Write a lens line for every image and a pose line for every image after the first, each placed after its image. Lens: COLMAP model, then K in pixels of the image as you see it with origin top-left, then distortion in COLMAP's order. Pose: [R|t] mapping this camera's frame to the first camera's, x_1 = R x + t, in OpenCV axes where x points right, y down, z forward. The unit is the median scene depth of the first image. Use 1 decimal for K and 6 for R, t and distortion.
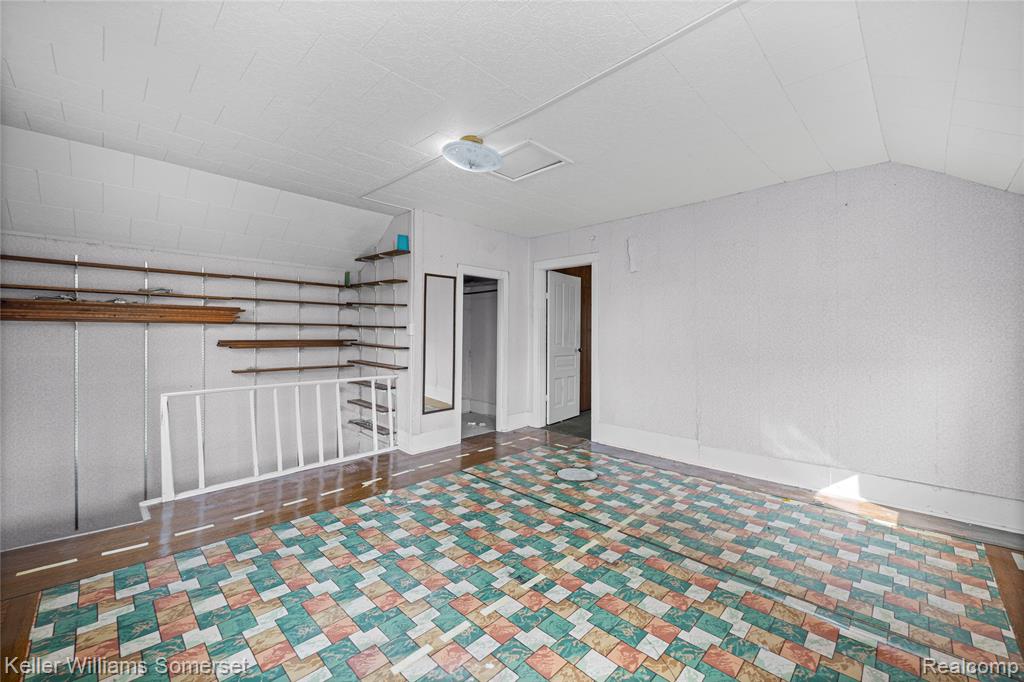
lens RADIAL K [[411.0, 0, 509.1], [0, 411.0, 330.4], [0, 0, 1]] dist [0.022646, -0.010983]
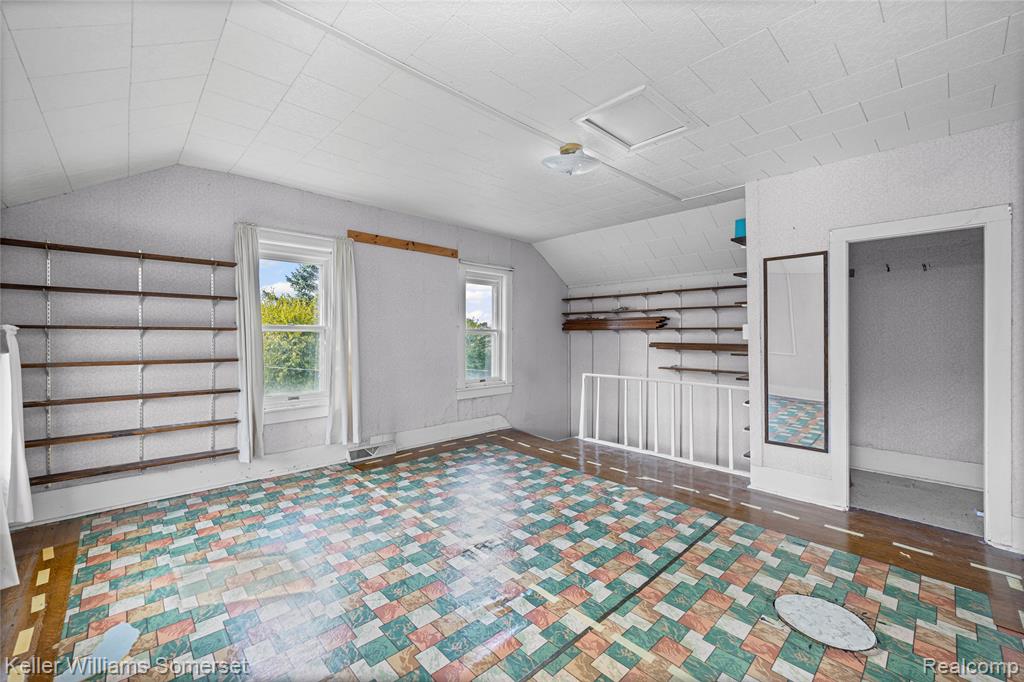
lens RADIAL K [[416.7, 0, 511.2], [0, 416.7, 336.0], [0, 0, 1]] dist [0.000528, -0.000159]
pose [[-0.034976, -0.004625, -0.999377, 0.735660], [-0.003927, 0.999982, -0.004490, 0.012879], [0.999380, 0.003767, -0.034994, 0.694770]]
